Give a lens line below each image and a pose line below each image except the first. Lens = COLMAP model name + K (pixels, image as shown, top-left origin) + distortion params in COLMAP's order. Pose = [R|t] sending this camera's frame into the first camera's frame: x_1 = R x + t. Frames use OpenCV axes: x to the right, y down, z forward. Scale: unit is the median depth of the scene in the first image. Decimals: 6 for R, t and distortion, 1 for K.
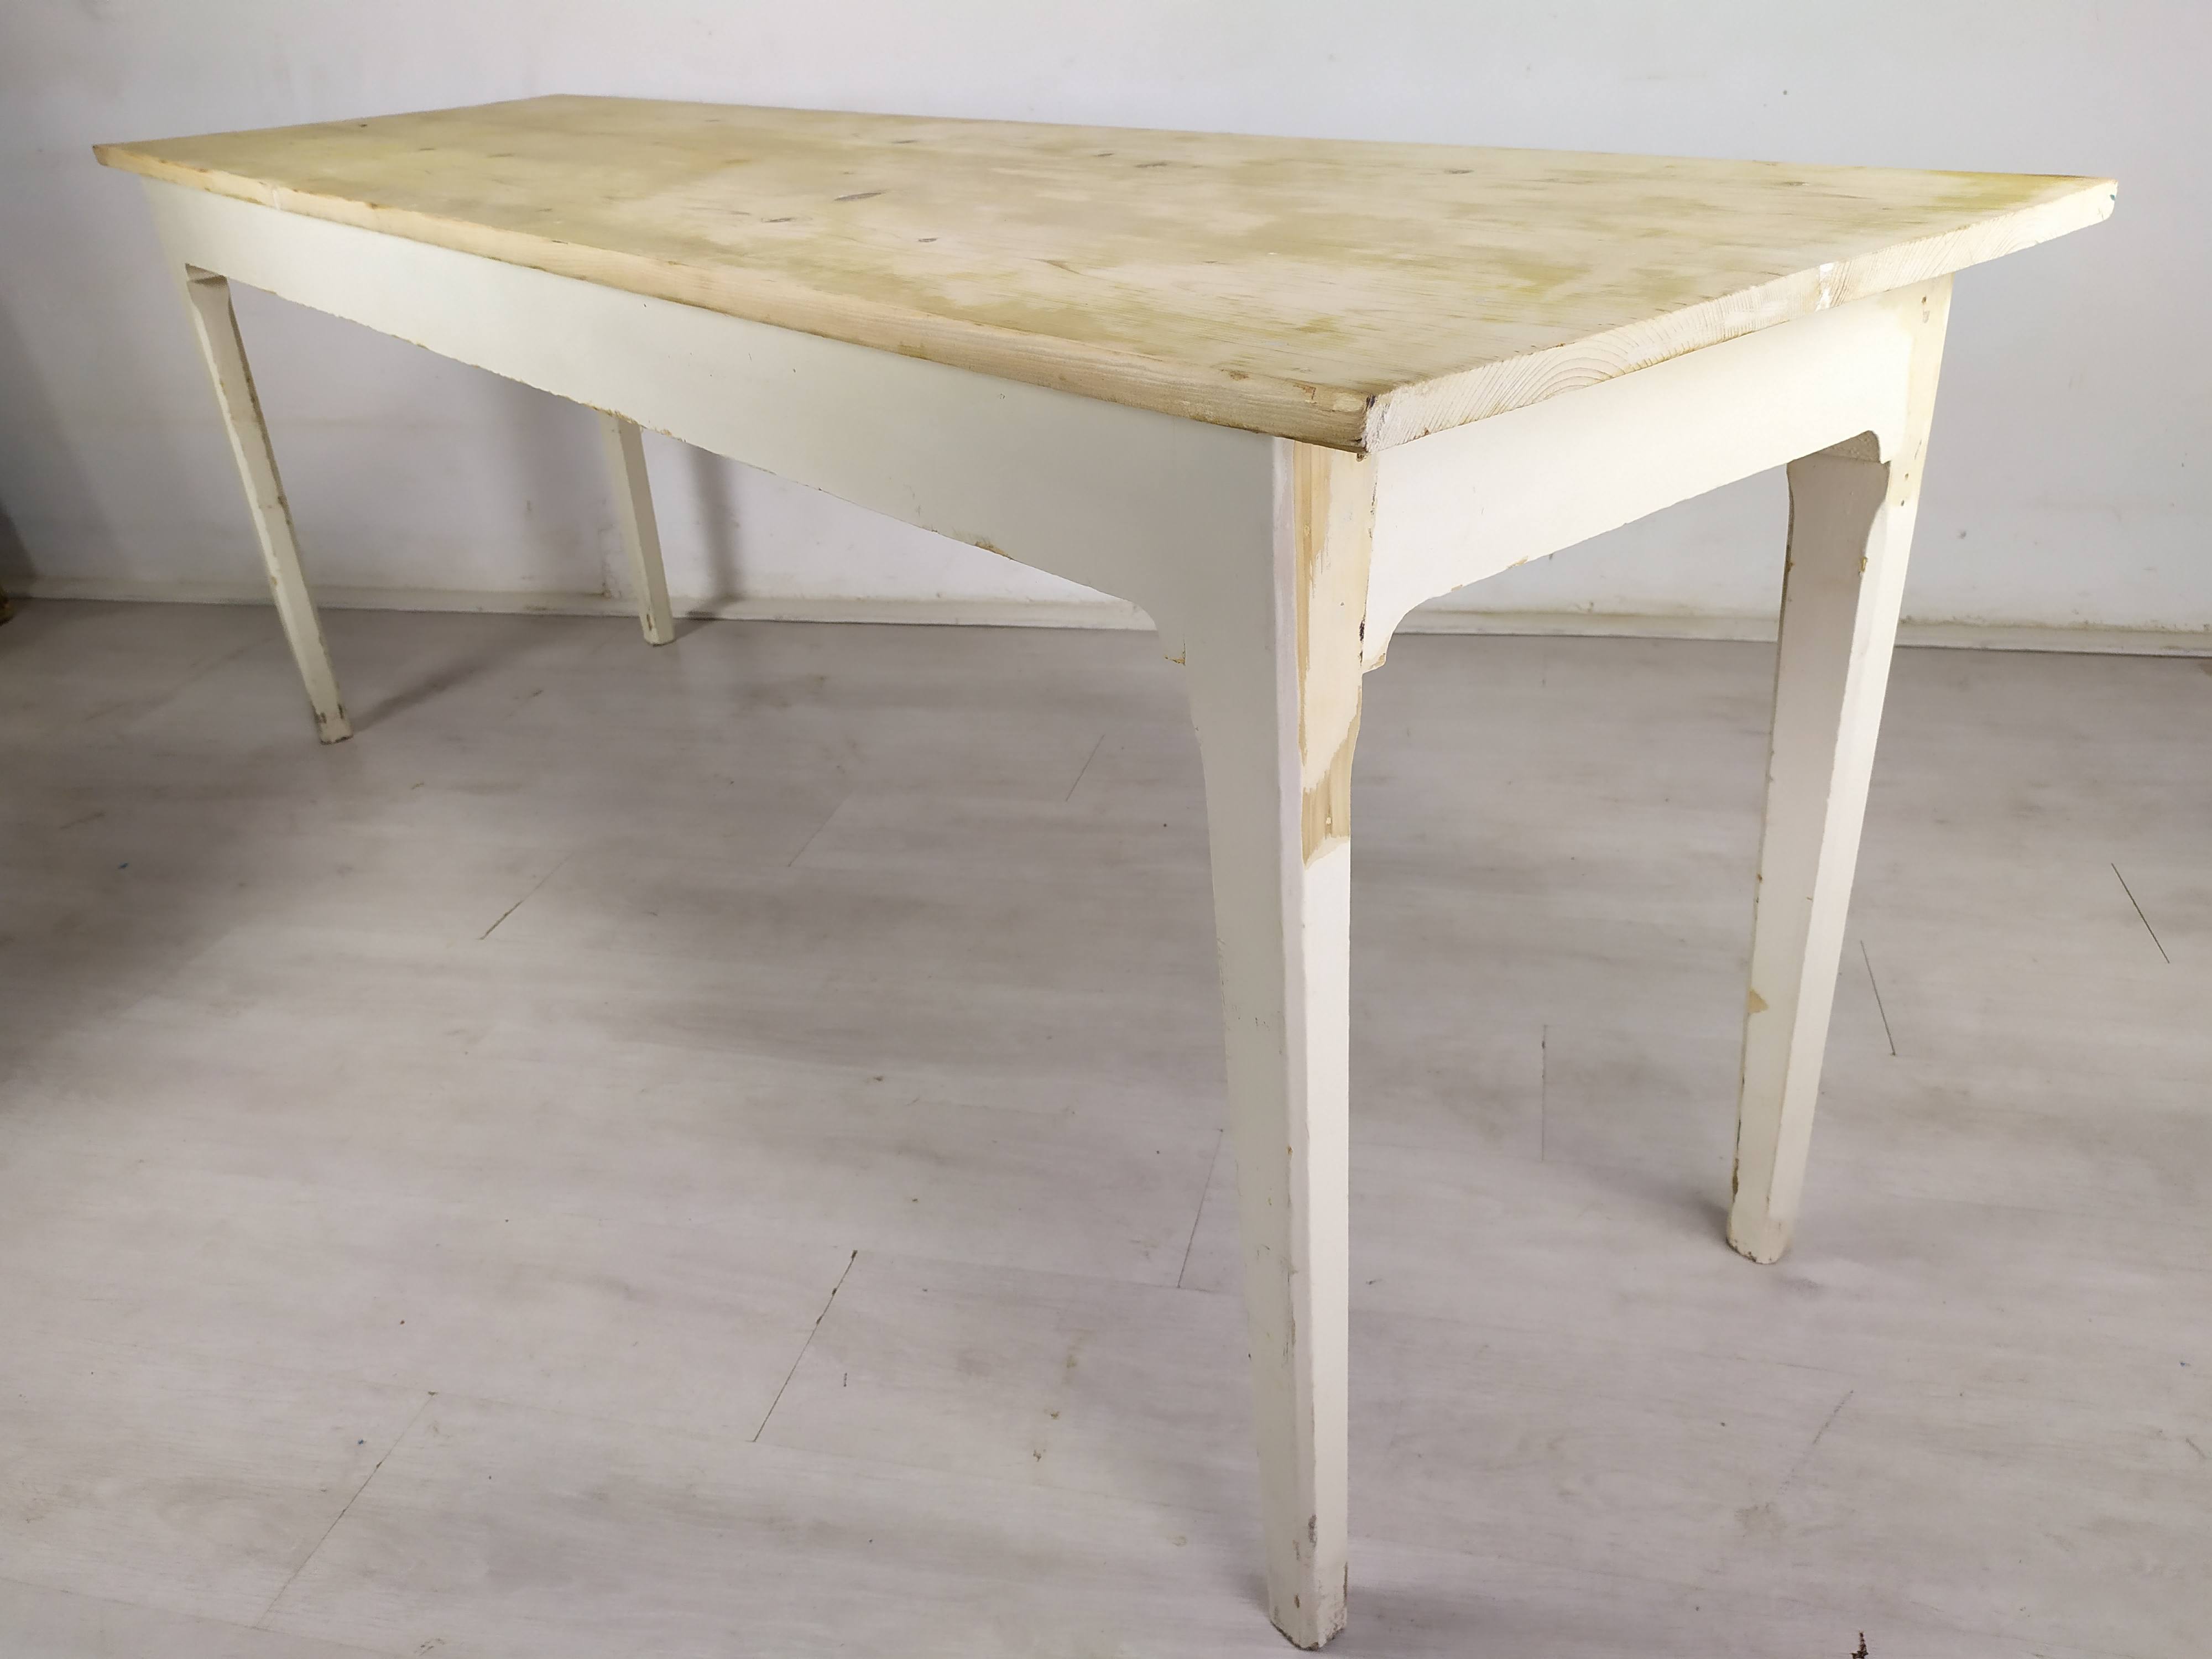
lens RADIAL K [[1697.2, 0, 1106.0], [0, 1697.2, 829.5], [0, 0, 1]] dist [0.065474, -0.092540]
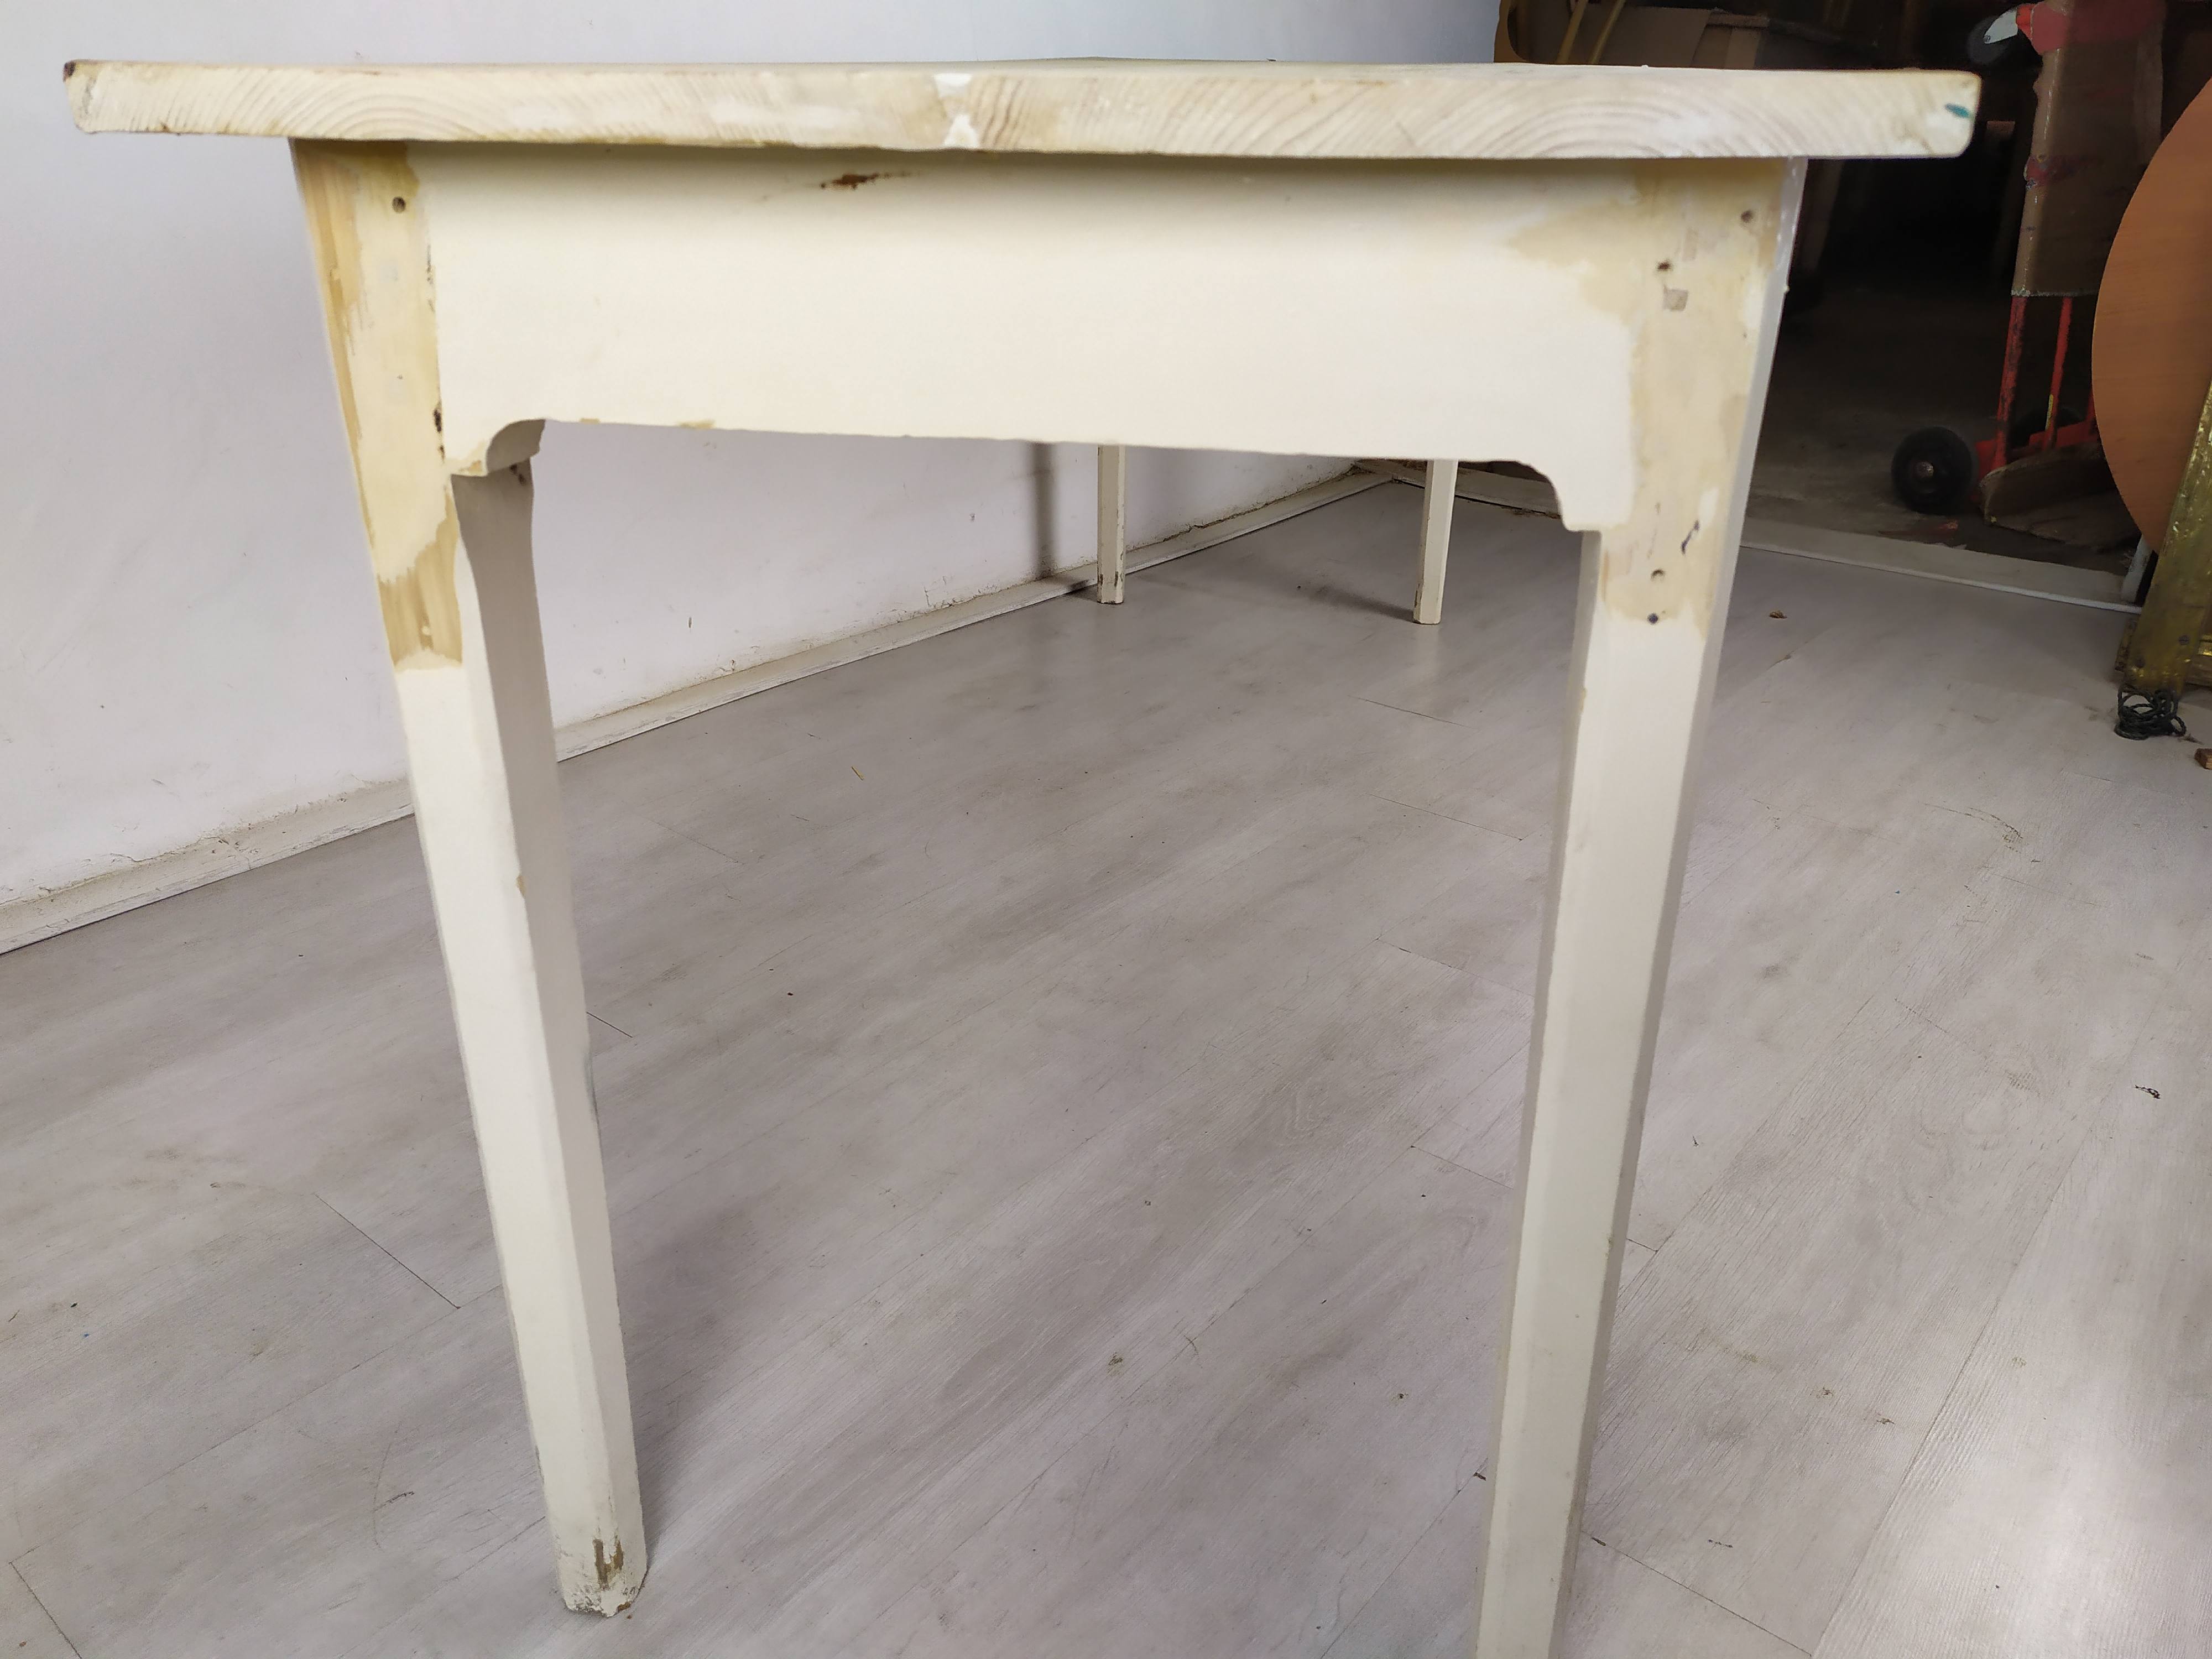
lens RADIAL K [[1678.7, 0, 1115.5], [0, 1678.7, 828.7], [0, 0, 1]] dist [0.073100, -0.086146]
pose [[0.435247, -0.317727, 0.842383, -0.512466], [0.386421, 0.911019, 0.143956, -0.121840], [-0.813166, 0.262858, 0.519295, 0.453615]]
